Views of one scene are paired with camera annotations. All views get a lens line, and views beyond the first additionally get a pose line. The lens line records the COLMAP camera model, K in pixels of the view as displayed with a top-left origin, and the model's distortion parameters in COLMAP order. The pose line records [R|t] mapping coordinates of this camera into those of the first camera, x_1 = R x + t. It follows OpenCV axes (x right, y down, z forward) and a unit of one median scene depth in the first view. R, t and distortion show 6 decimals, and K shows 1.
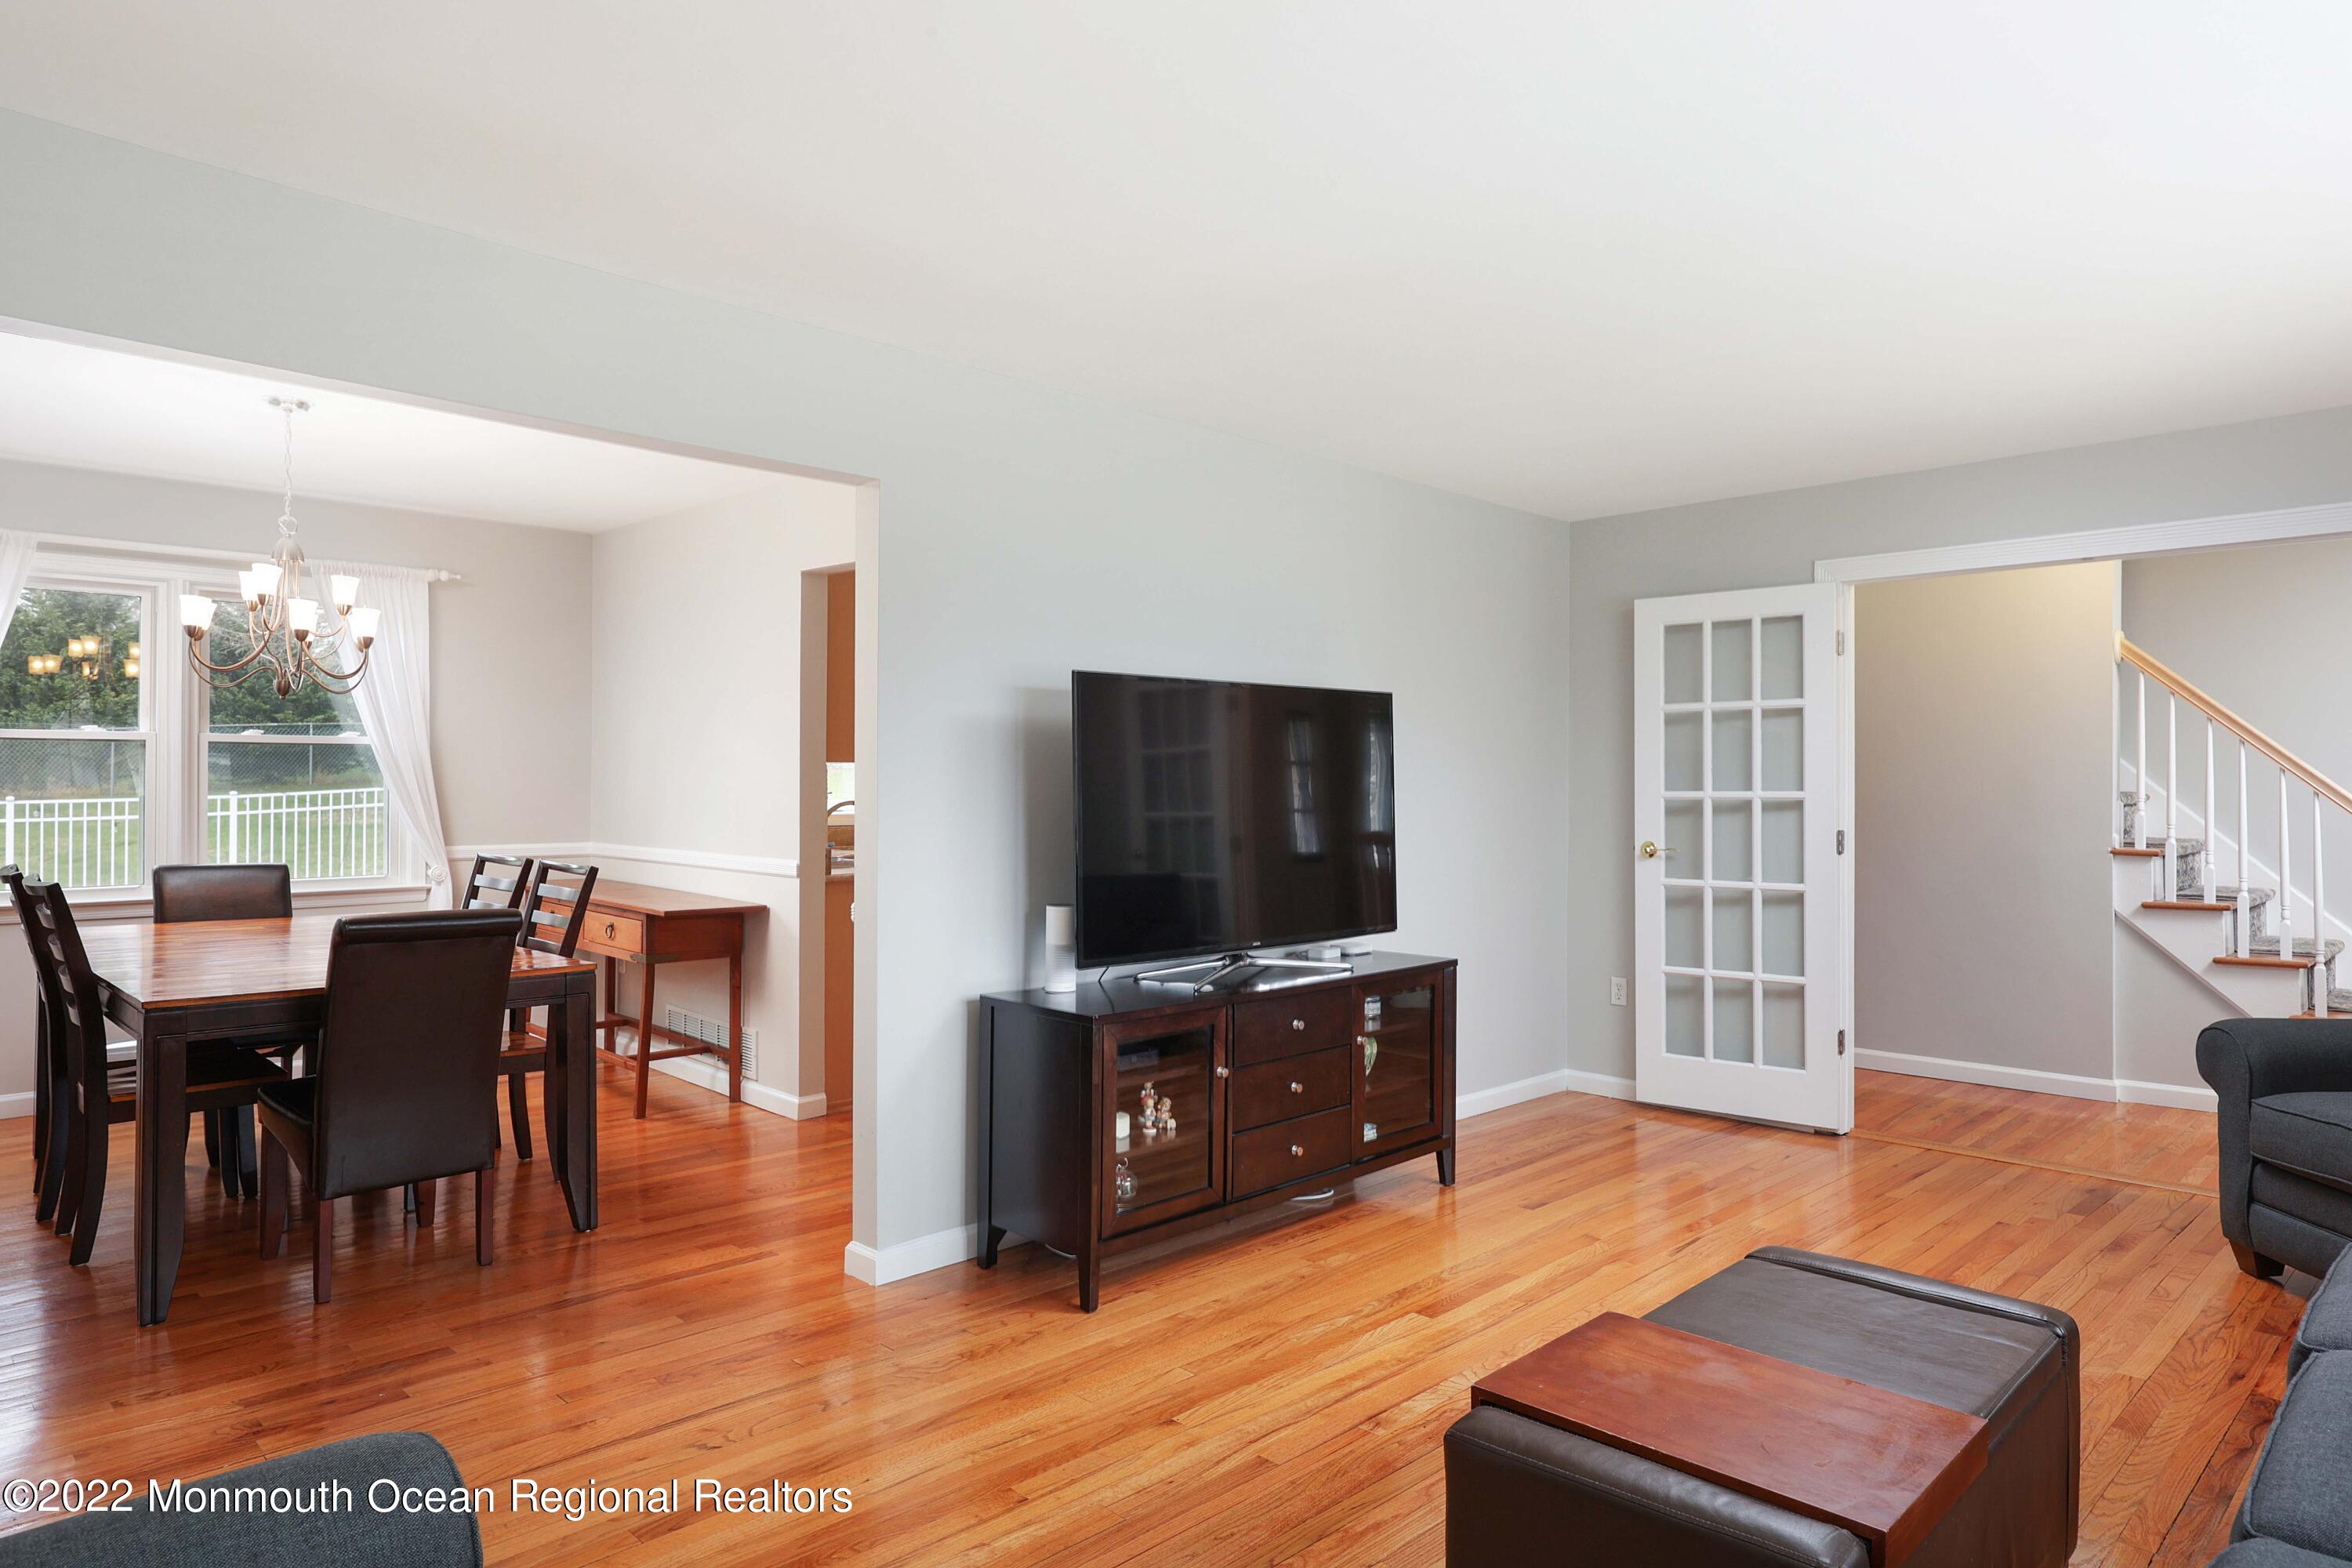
lens RADIAL K [[1410.4, 0, 1183.6], [0, 1410.4, 759.8], [0, 0, 1]] dist [0.014344, -0.000284]
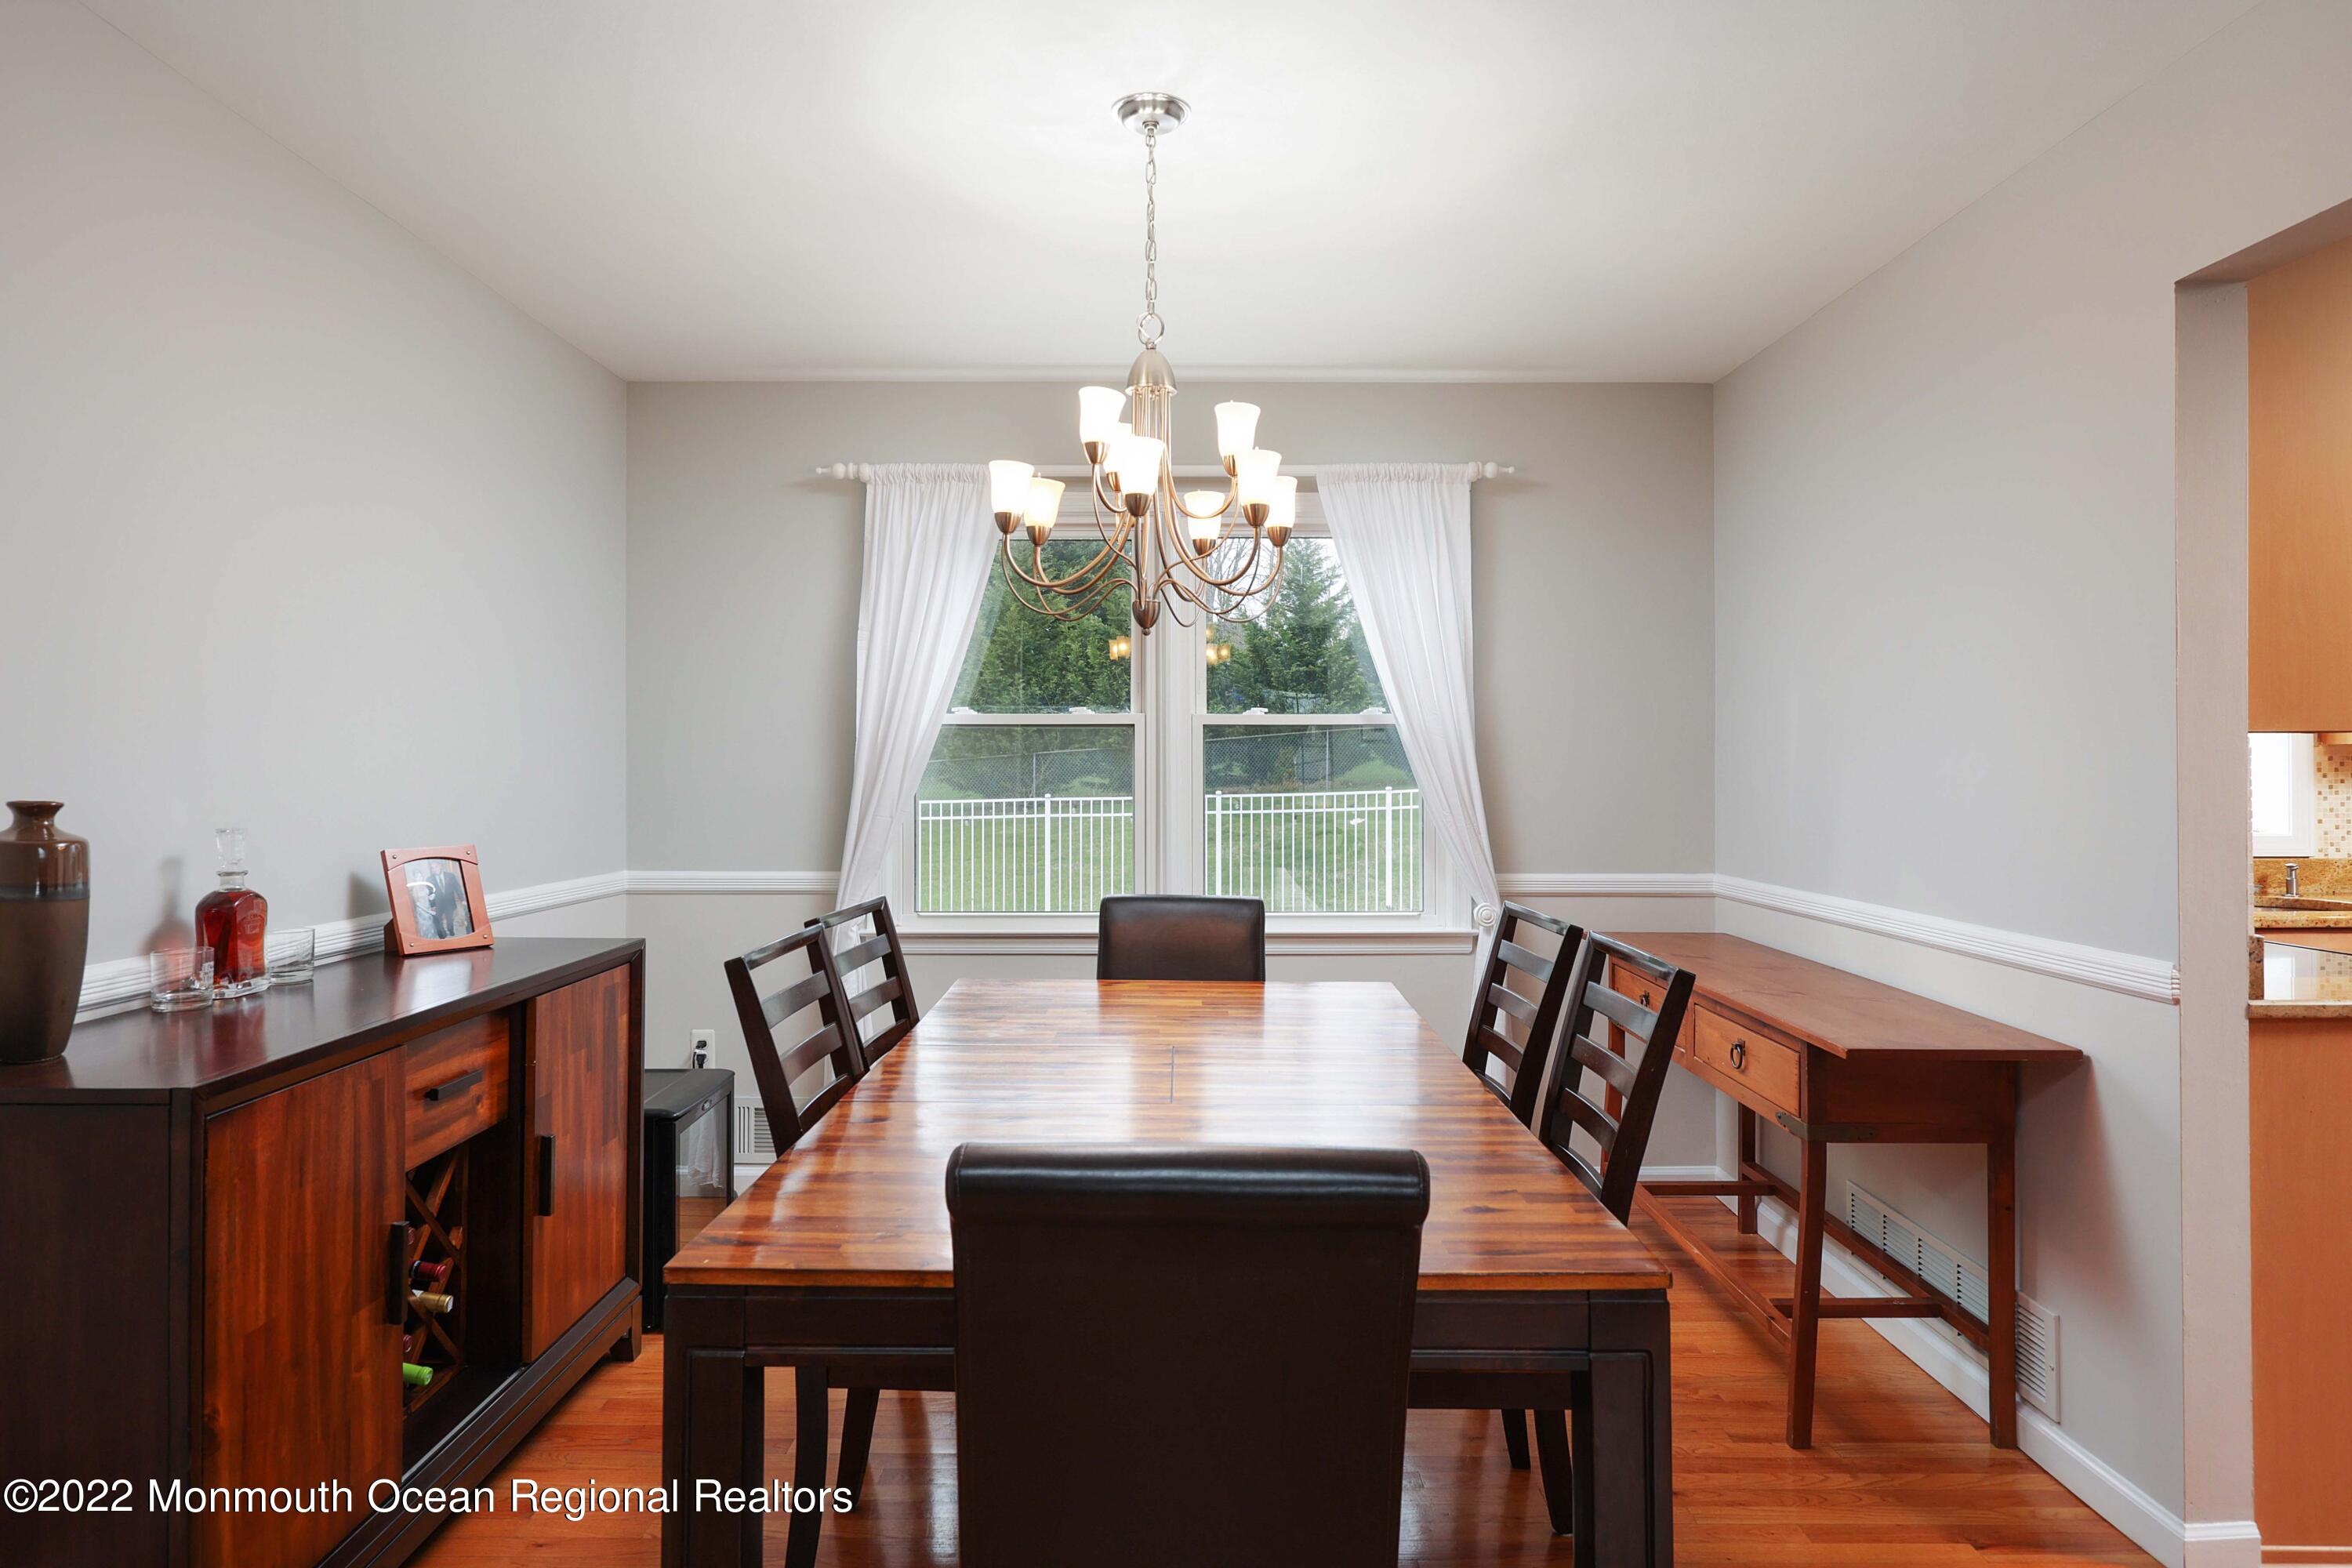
lens RADIAL K [[1410.4, 0, 1183.6], [0, 1410.4, 759.8], [0, 0, 1]] dist [0.014344, -0.000284]
pose [[0.713290, -0.011834, -0.700770, -0.181925], [0.014964, 0.999887, -0.001654, 0.006881], [0.700710, -0.009307, 0.713386, 0.479823]]
